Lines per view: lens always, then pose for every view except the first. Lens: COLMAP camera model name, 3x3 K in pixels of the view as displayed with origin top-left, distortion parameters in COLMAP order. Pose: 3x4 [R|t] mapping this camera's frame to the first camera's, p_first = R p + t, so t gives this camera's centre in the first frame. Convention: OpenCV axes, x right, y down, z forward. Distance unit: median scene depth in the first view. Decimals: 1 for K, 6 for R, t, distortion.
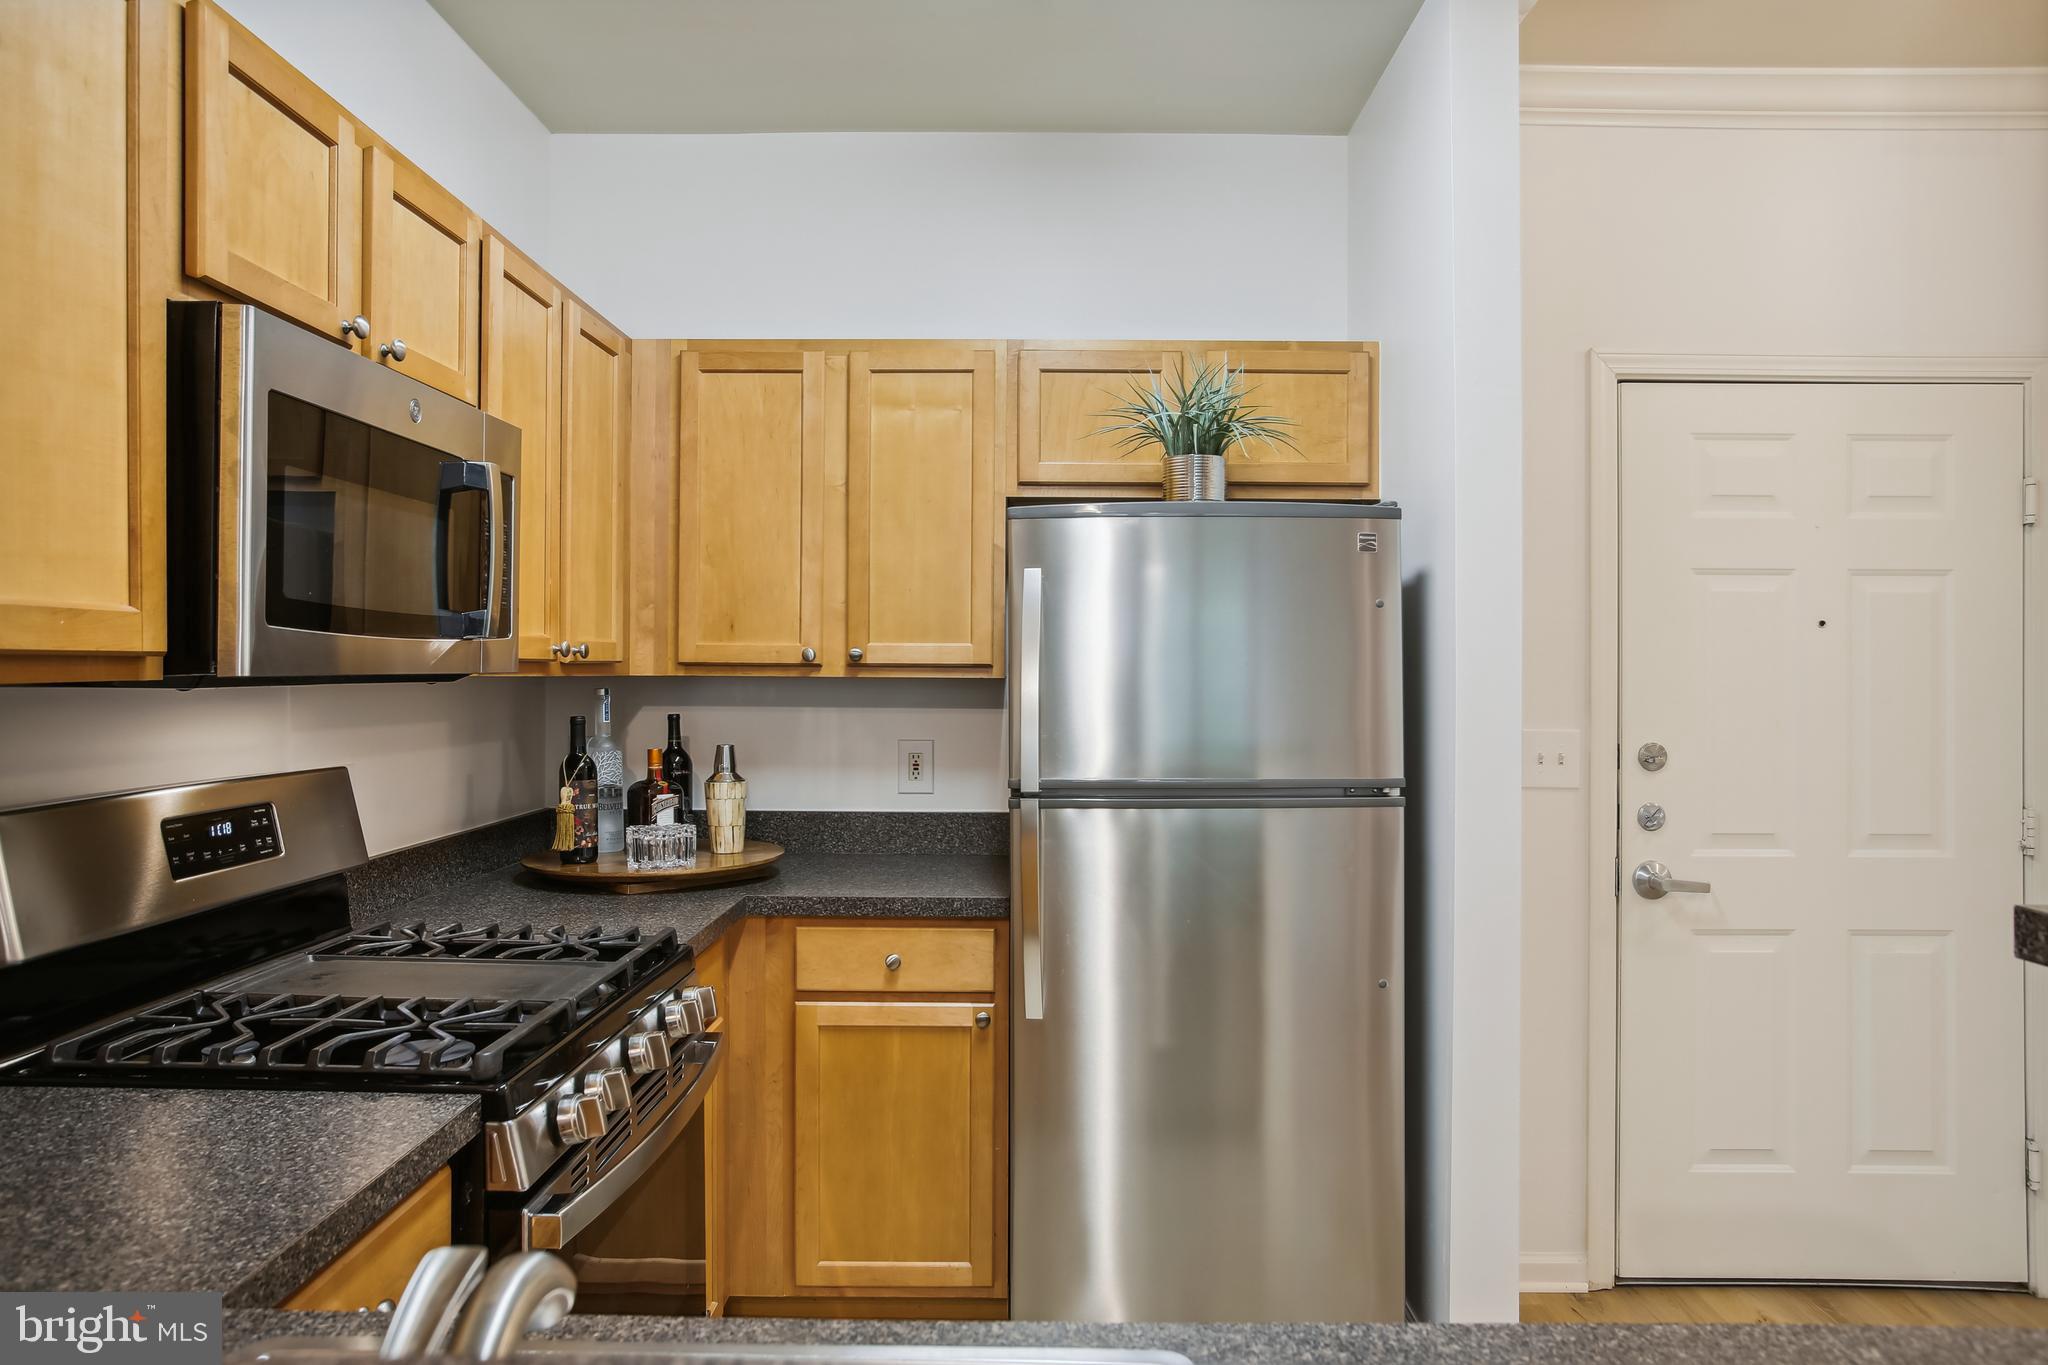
lens RADIAL K [[1337.5, 0, 1019.7], [0, 1337.5, 660.4], [0, 0, 1]] dist [-0.027351, 0.000283]
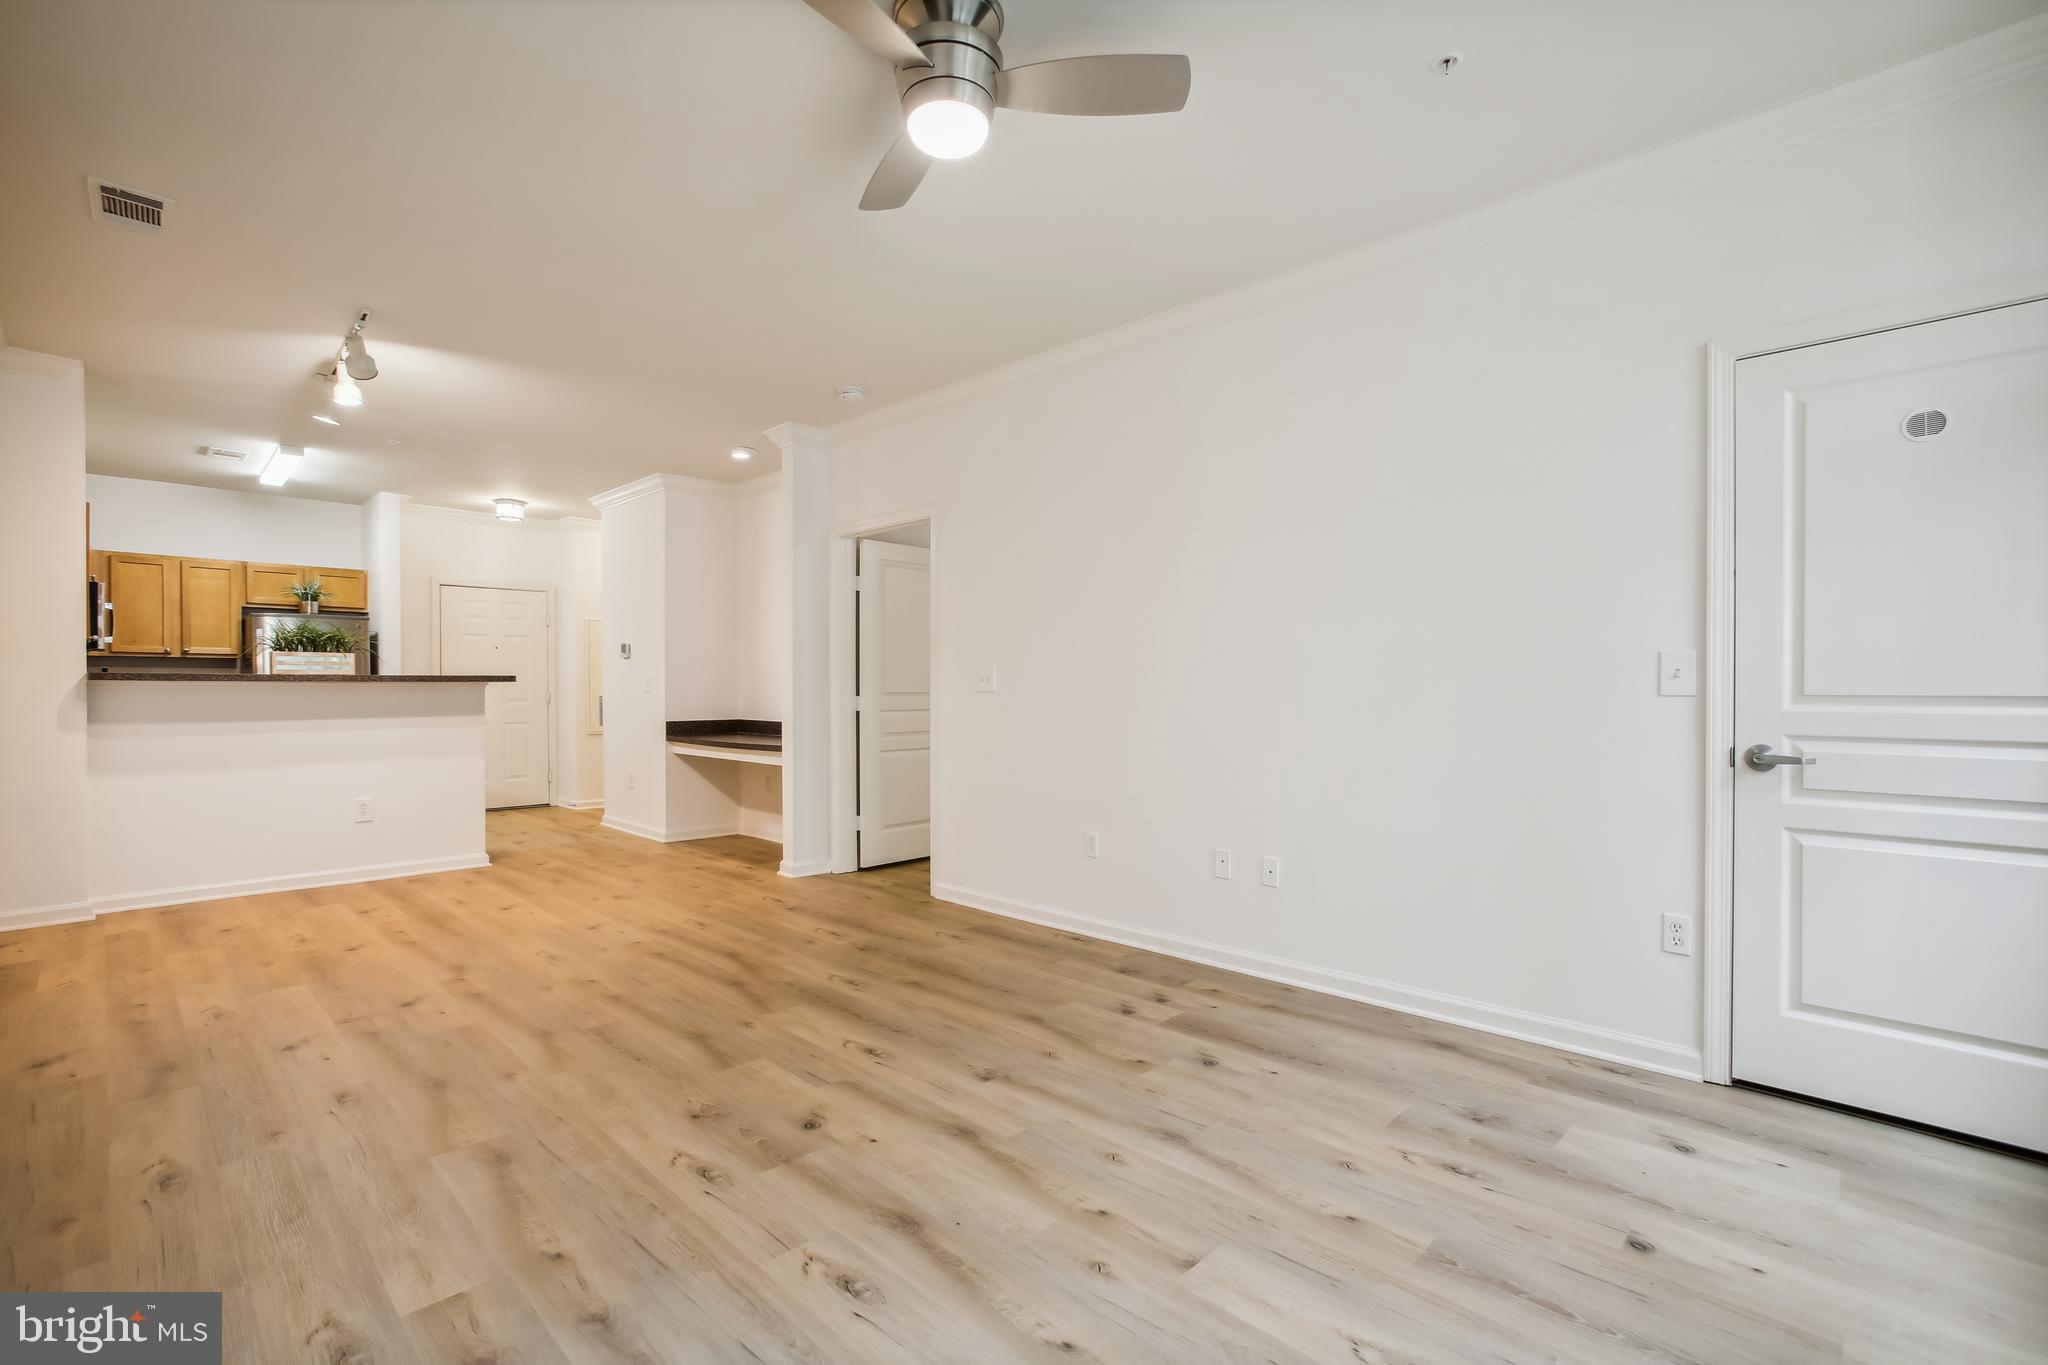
lens RADIAL K [[938.1, 0, 1019.5], [0, 938.1, 697.0], [0, 0, 1]] dist [-0.063168, 0.037035]
pose [[0.693300, -0.013337, 0.720526, -0.325061], [0.000709, 0.999841, 0.017825, 0.073309], [-0.720649, -0.011847, 0.693199, -2.131108]]
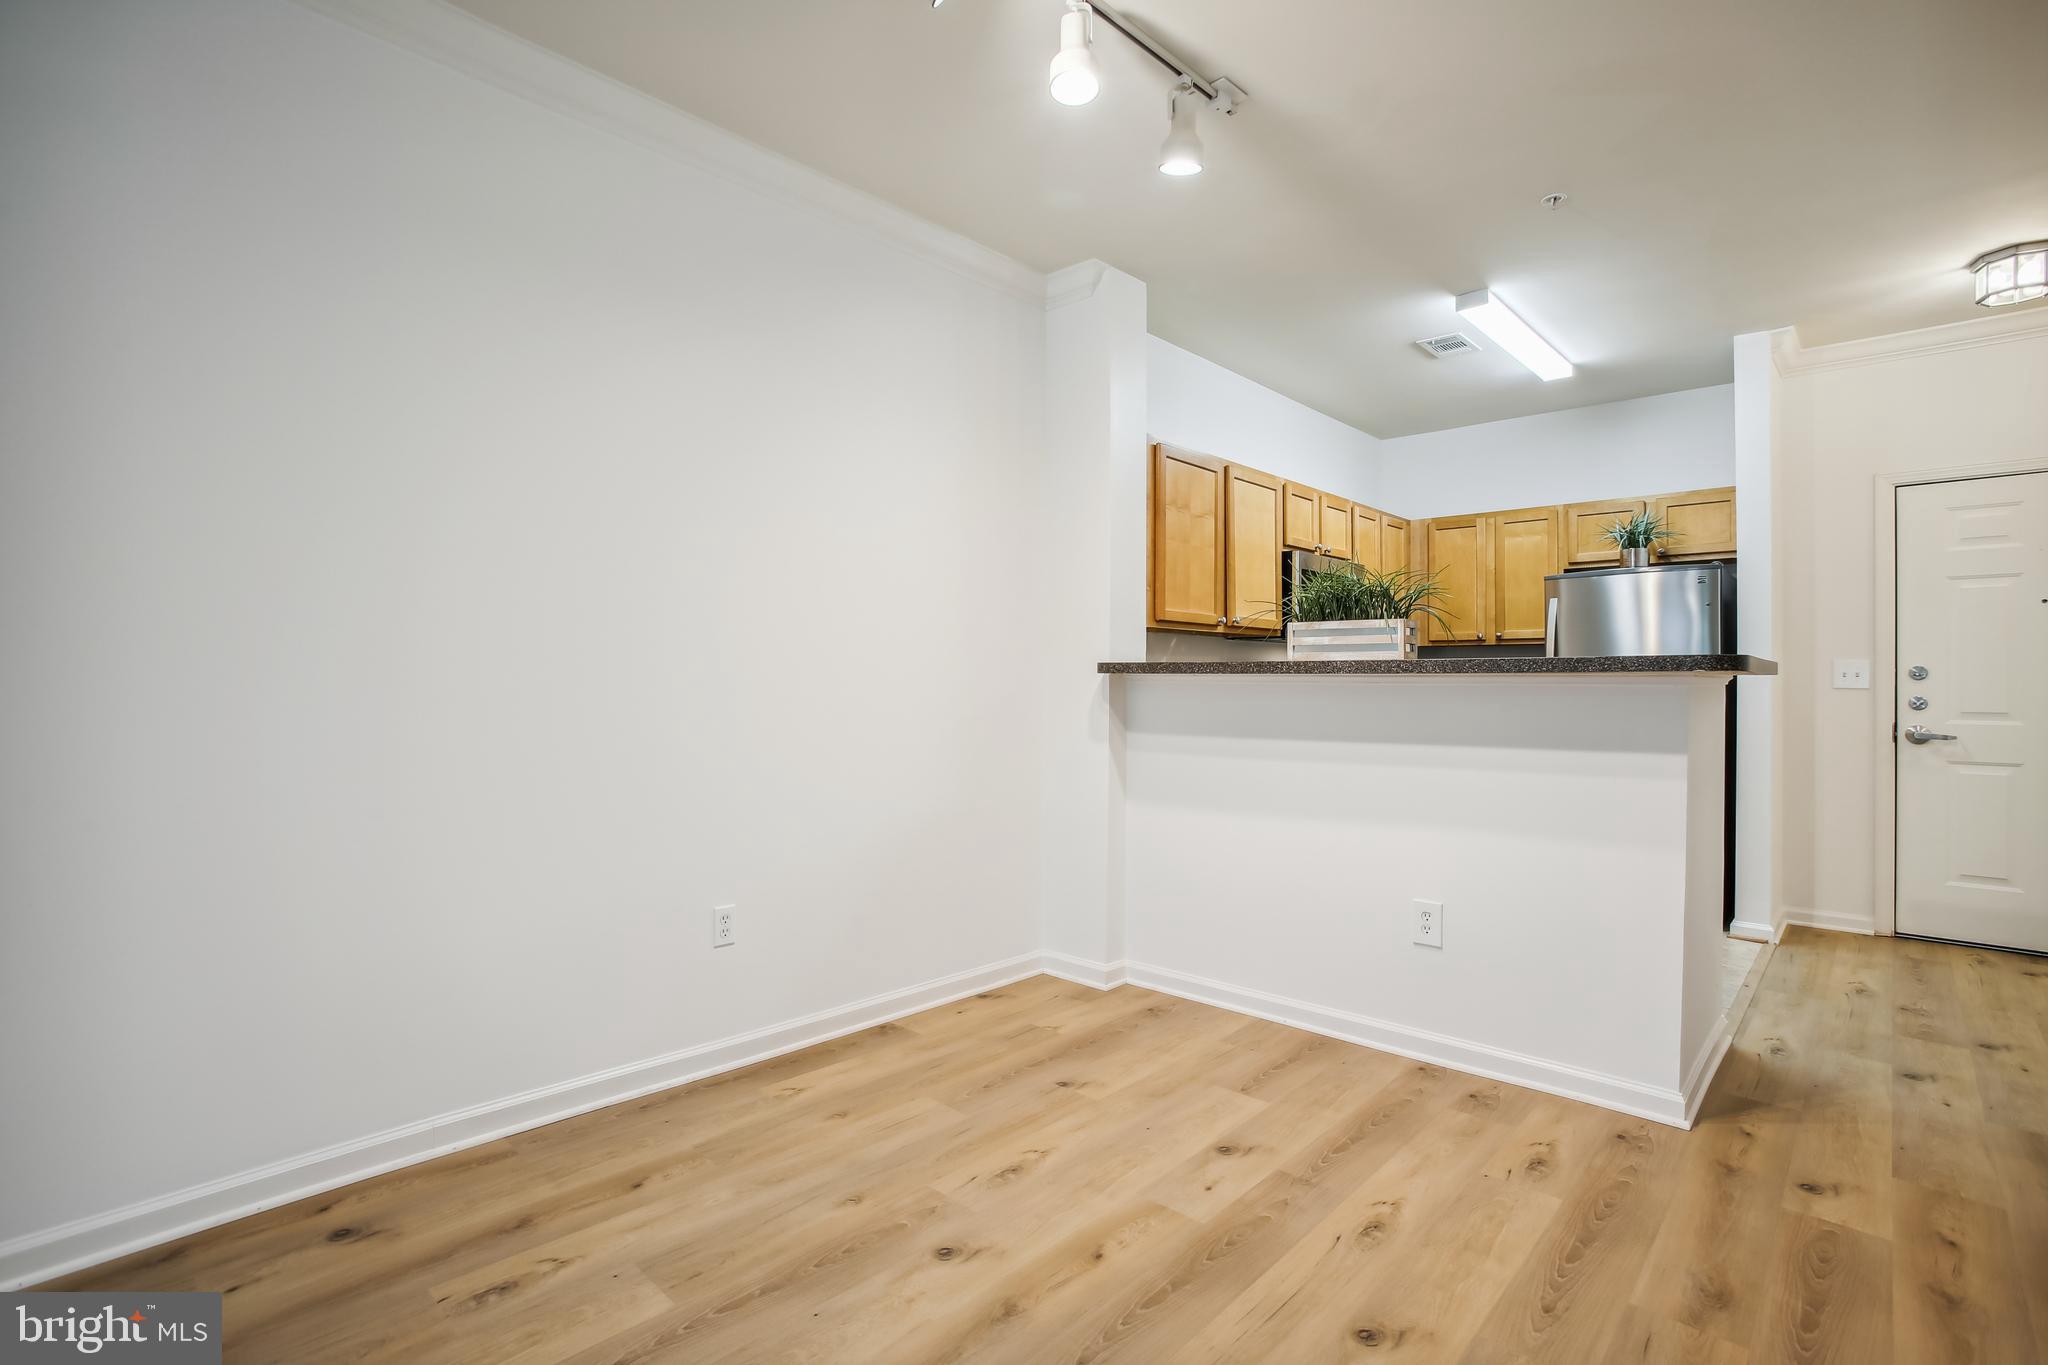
lens RADIAL K [[951.5, 0, 1017.8], [0, 951.5, 678.7], [0, 0, 1]] dist [-0.079043, 0.033059]
pose [[0.729721, -0.005231, -0.683725, 0.422584], [0.003506, 0.999986, -0.003910, 0.081943], [0.683736, 0.000456, 0.729729, -0.920841]]
